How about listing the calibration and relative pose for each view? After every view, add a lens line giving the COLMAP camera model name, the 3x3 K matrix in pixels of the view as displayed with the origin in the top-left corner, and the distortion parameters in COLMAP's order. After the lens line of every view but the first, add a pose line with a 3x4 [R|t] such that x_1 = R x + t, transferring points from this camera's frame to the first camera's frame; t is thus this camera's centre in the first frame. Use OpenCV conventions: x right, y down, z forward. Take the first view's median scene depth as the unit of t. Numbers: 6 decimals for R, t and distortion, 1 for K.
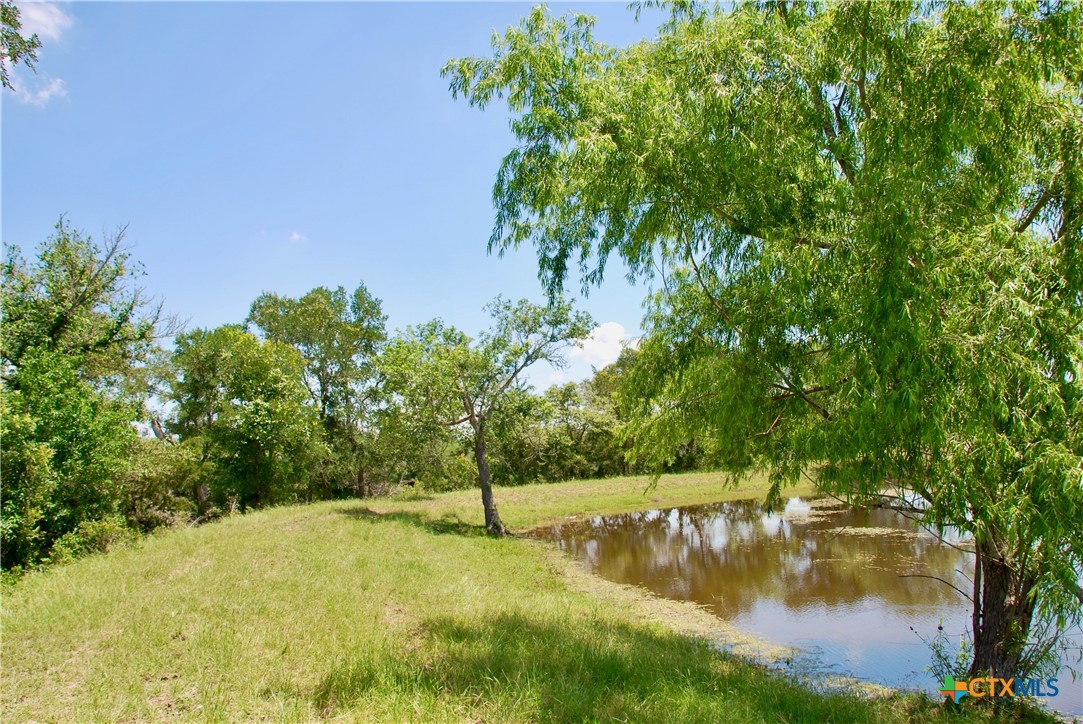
lens RADIAL K [[846.4, 0, 541.5], [0, 846.4, 362.0], [0, 0, 1]] dist [-0.145318, 0.009212]
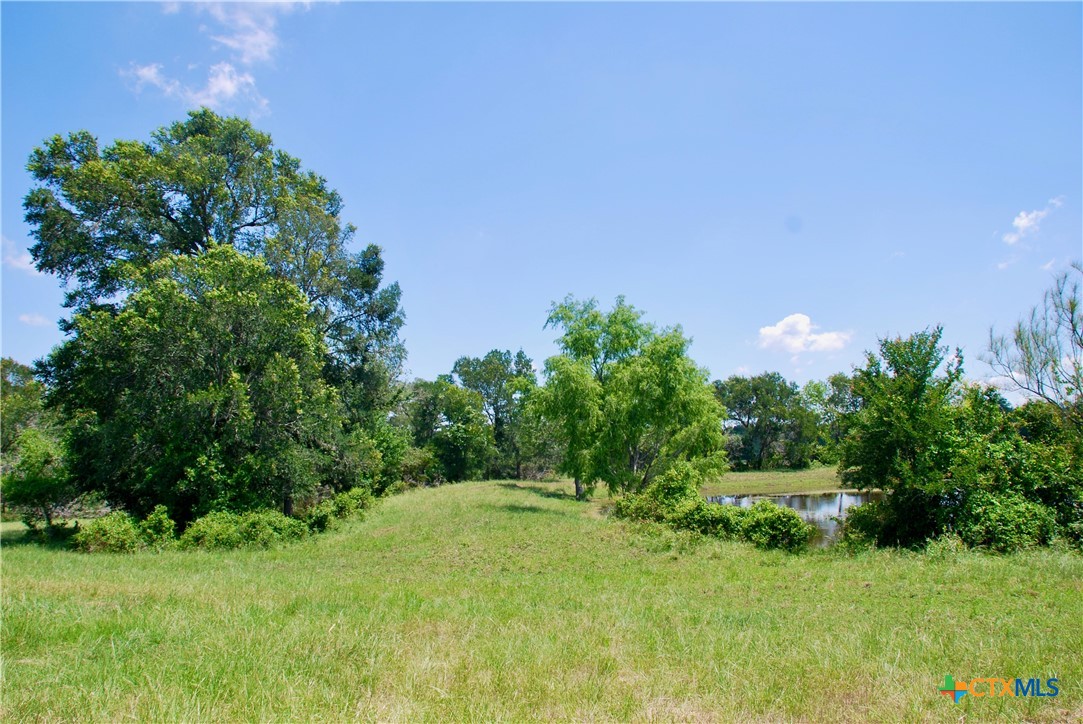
lens RADIAL K [[846.4, 0, 541.5], [0, 846.4, 362.0], [0, 0, 1]] dist [-0.145318, 0.009212]
pose [[0.975234, 0.014683, -0.220686, 0.231771], [-0.012624, 0.999863, 0.010739, -0.105868], [0.220813, -0.007687, 0.975286, -0.730958]]
